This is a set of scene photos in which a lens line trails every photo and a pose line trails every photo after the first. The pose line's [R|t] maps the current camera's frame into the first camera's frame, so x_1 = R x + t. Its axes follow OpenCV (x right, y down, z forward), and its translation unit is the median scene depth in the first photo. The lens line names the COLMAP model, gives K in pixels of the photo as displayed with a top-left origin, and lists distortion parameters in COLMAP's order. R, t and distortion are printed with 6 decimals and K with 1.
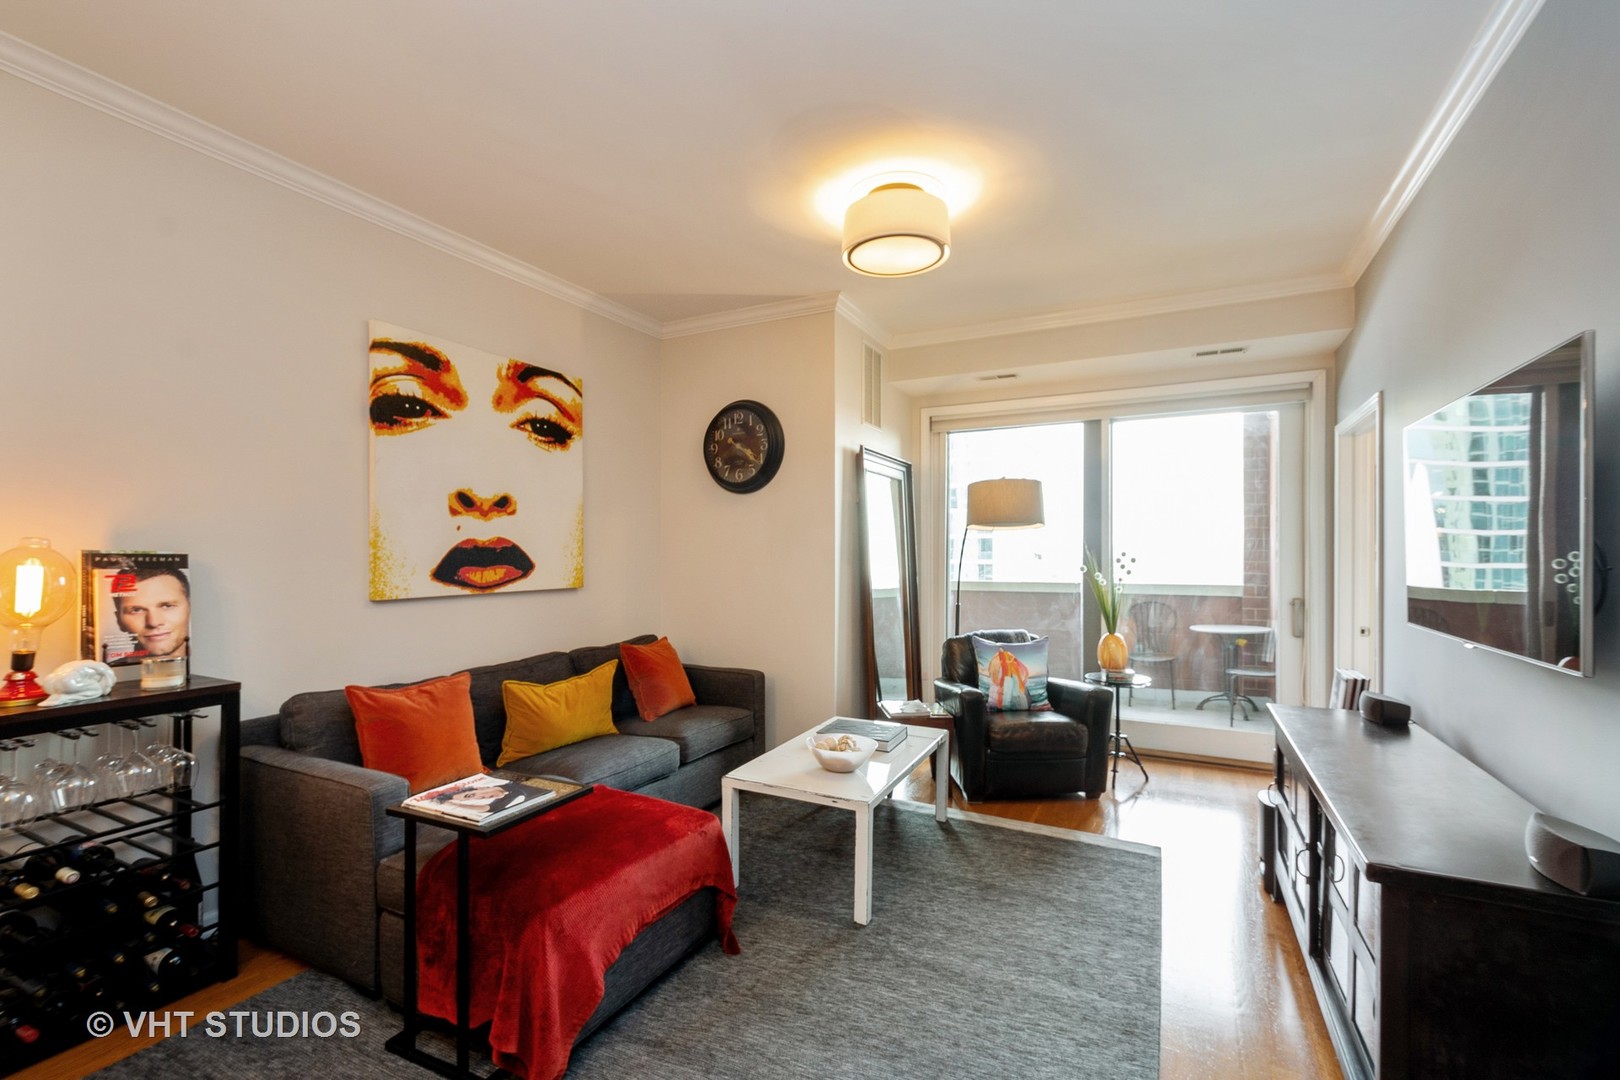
lens RADIAL K [[706.4, 0, 815.7], [0, 706.4, 552.3], [0, 0, 1]] dist [0.011325, -0.005230]
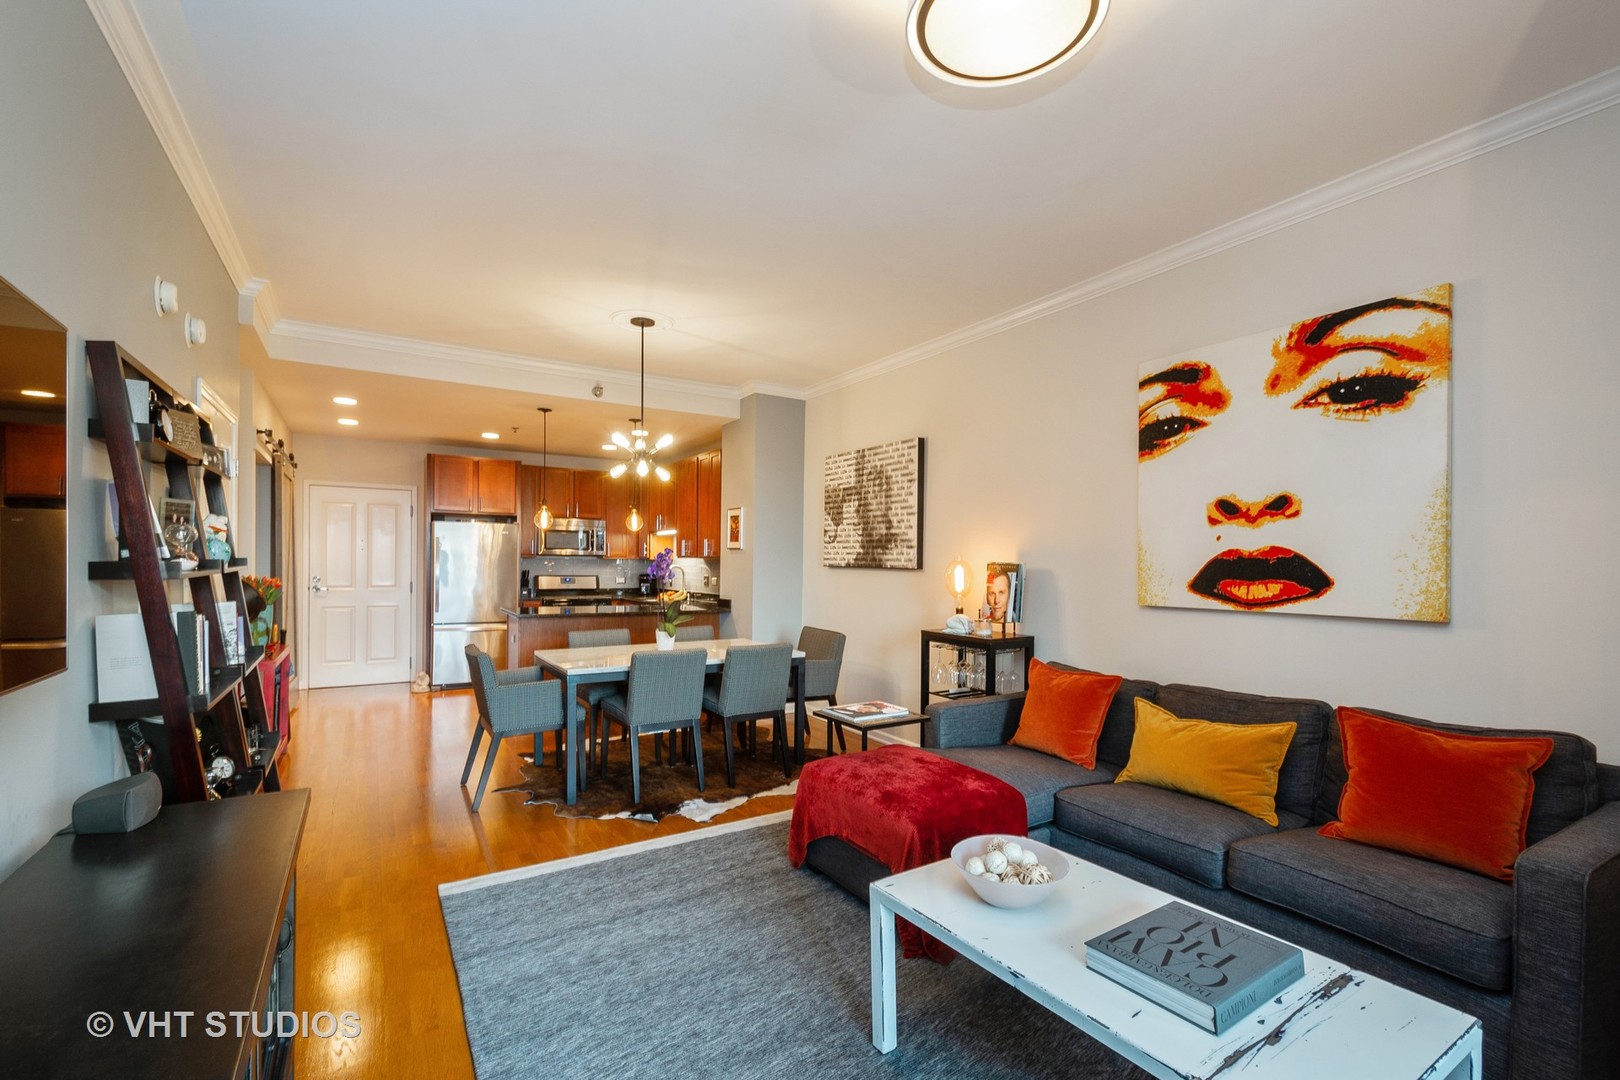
lens RADIAL K [[706.4, 0, 815.7], [0, 706.4, 552.3], [0, 0, 1]] dist [0.011325, -0.005230]
pose [[-0.521246, -0.014577, -0.853282, 0.516779], [-0.004977, 0.999889, -0.014041, 0.000296], [0.853392, -0.003072, -0.521260, 0.924183]]
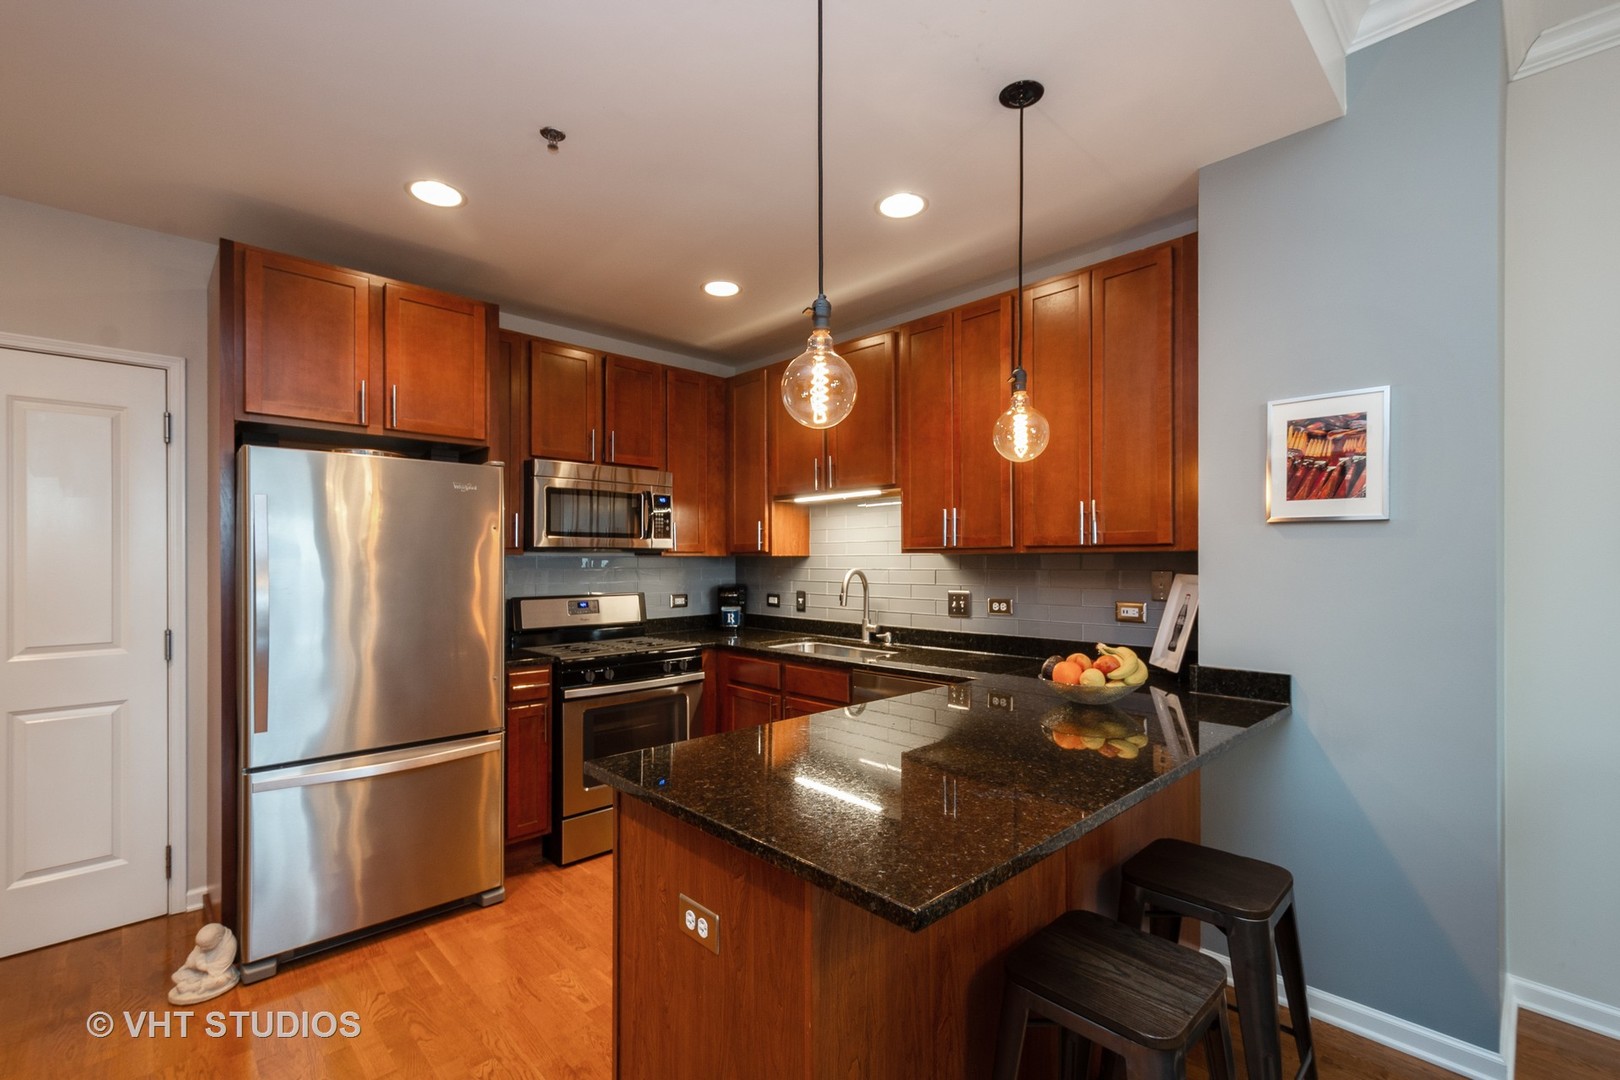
lens RADIAL K [[710.2, 0, 809.4], [0, 710.2, 551.3], [0, 0, 1]] dist [0.001917, 0.000112]
pose [[-0.330736, -0.007284, -0.943695, -0.179540], [0.005652, 0.999937, -0.009699, -0.003215], [0.943707, -0.008541, -0.330674, -0.328207]]
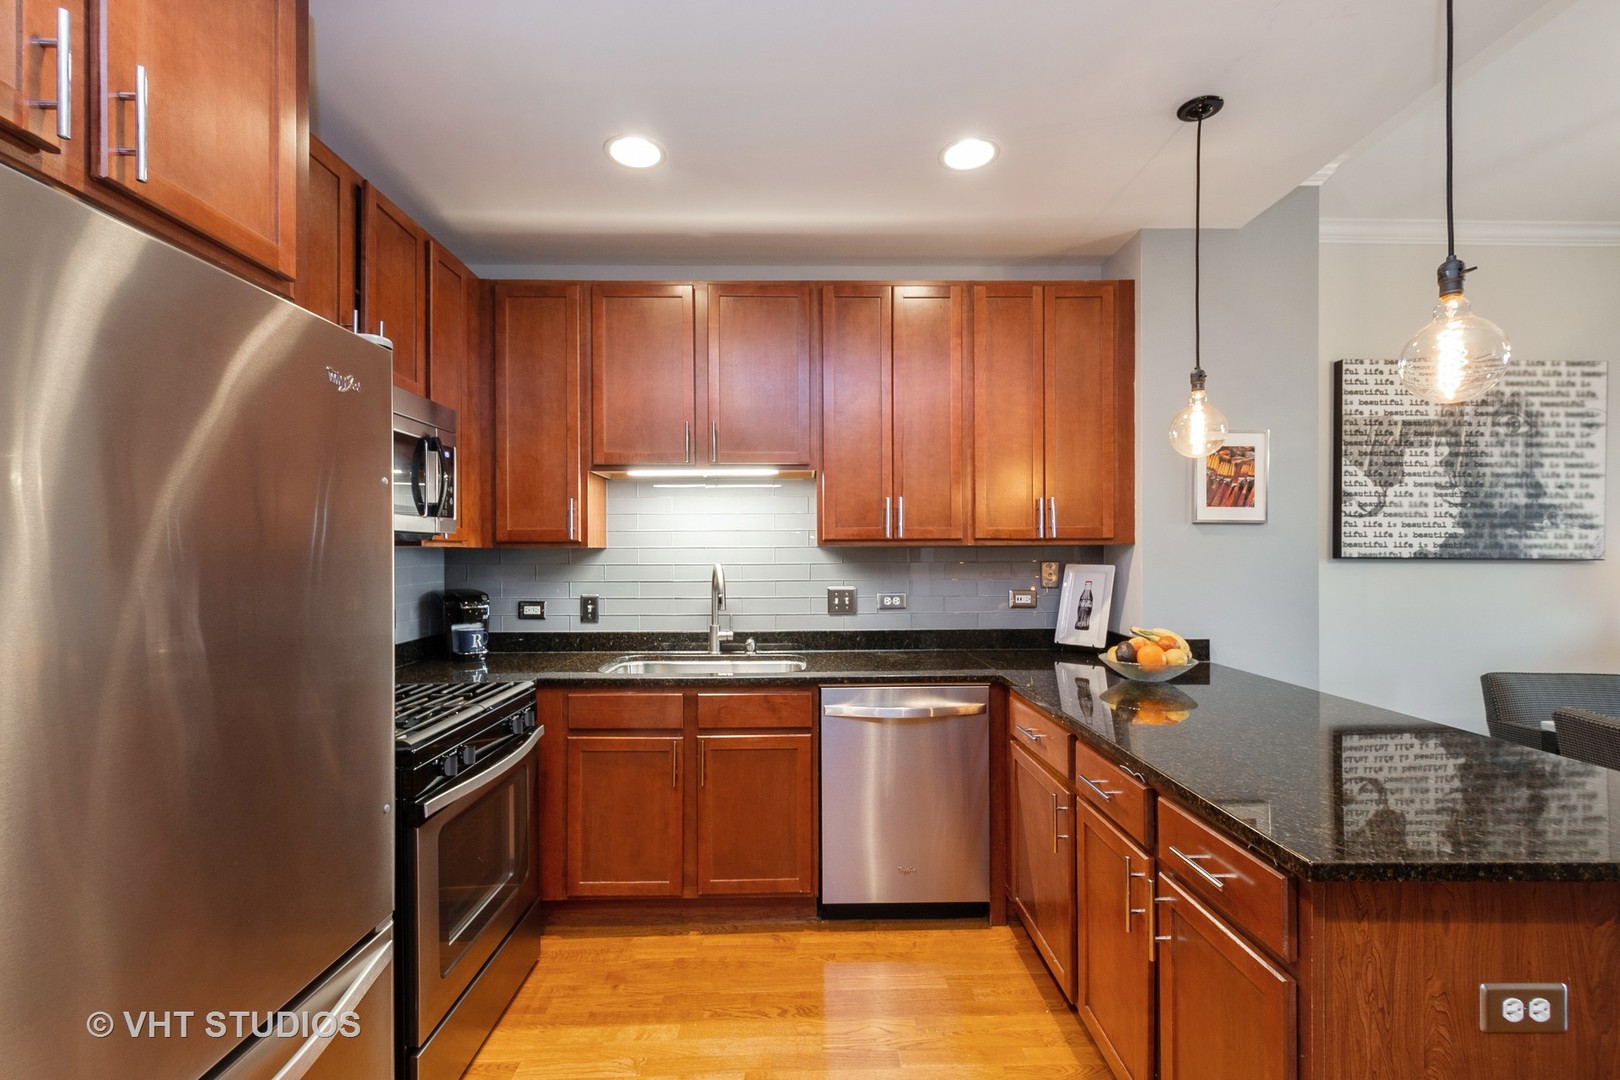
lens RADIAL K [[706.4, 0, 815.7], [0, 706.4, 552.3], [0, 0, 1]] dist [0.011325, -0.005230]
pose [[0.466134, -0.000828, -0.884714, -0.378501], [0.003550, 0.999993, 0.000935, -0.001519], [0.884707, -0.003577, 0.466133, -0.869939]]
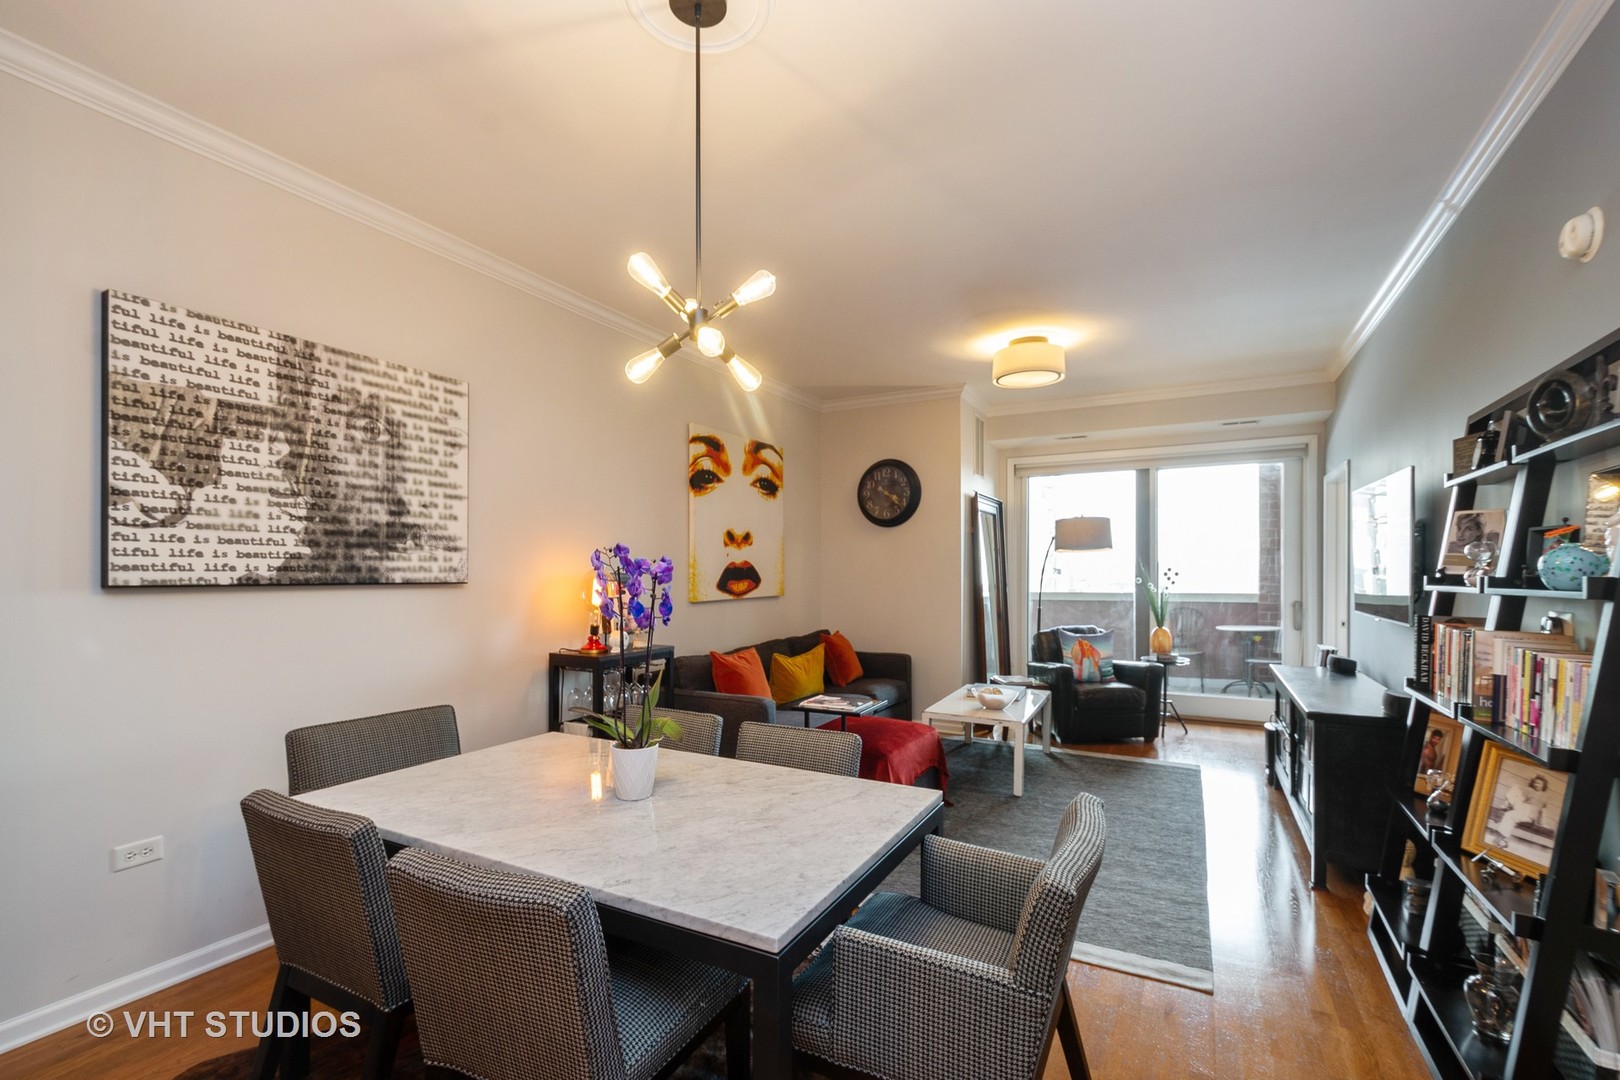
lens RADIAL K [[710.5, 0, 810.3], [0, 710.5, 573.9], [0, 0, 1]] dist [0.001375, -0.000067]
pose [[0.999656, -0.005036, -0.025754, -0.259773], [0.005239, 0.999956, 0.007823, -0.003770], [0.025713, -0.007955, 0.999638, -0.457302]]
